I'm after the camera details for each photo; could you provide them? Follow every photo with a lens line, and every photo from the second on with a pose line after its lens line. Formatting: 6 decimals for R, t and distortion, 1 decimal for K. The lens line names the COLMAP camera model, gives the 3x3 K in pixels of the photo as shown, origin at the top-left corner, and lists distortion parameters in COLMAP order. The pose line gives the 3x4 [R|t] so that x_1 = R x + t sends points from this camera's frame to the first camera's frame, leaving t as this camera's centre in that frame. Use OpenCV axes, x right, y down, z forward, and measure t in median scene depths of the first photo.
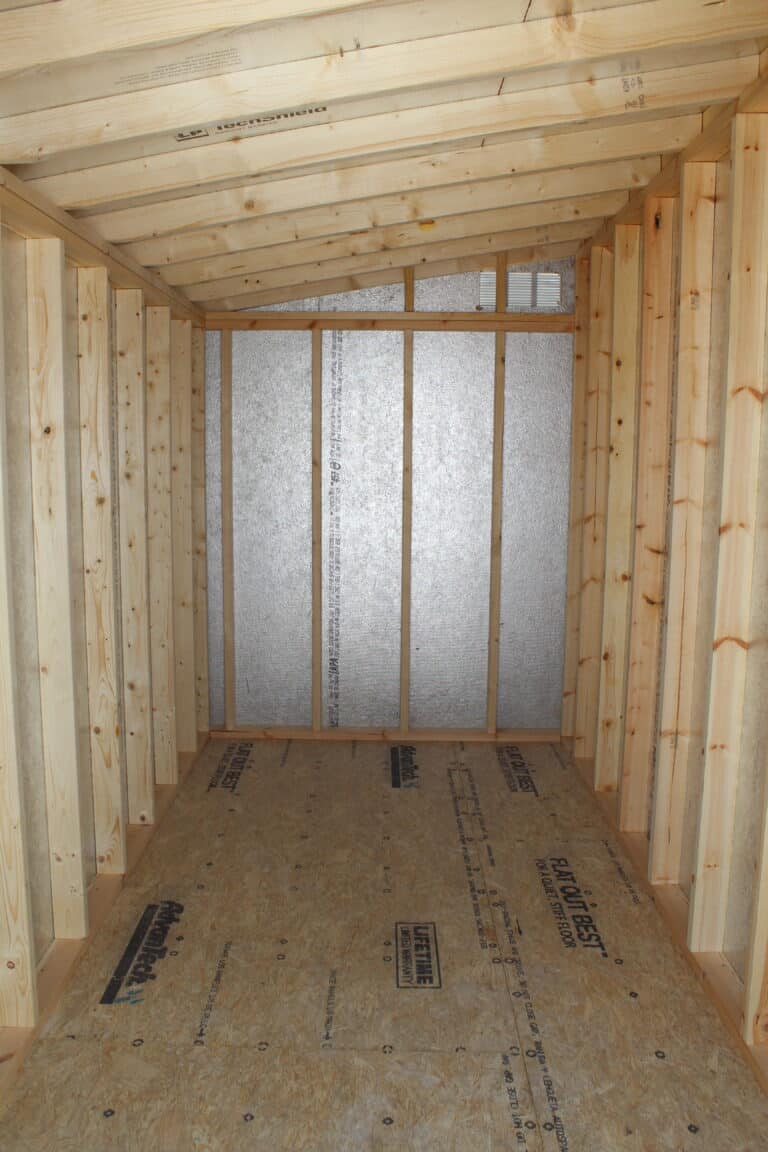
lens RADIAL K [[956.0, 0, 384.0], [0, 956.0, 576.0], [0, 0, 1]] dist [-0.106293, 0.017097]
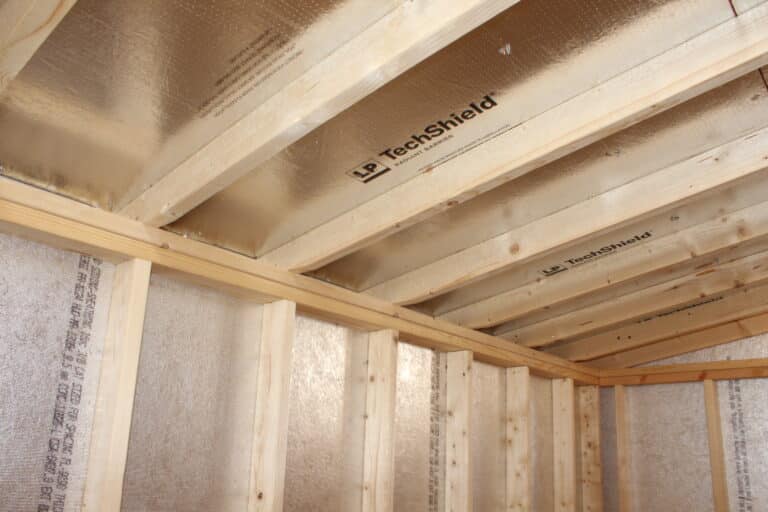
lens RADIAL K [[637.3, 0, 384.0], [0, 637.3, 256.0], [0, 0, 1]] dist [-0.106293, 0.017097]
pose [[0.763204, -0.170226, -0.623331, 0.089809], [-0.130022, 0.904484, -0.406205, -0.074117], [0.632940, 0.391064, 0.668173, 0.312543]]
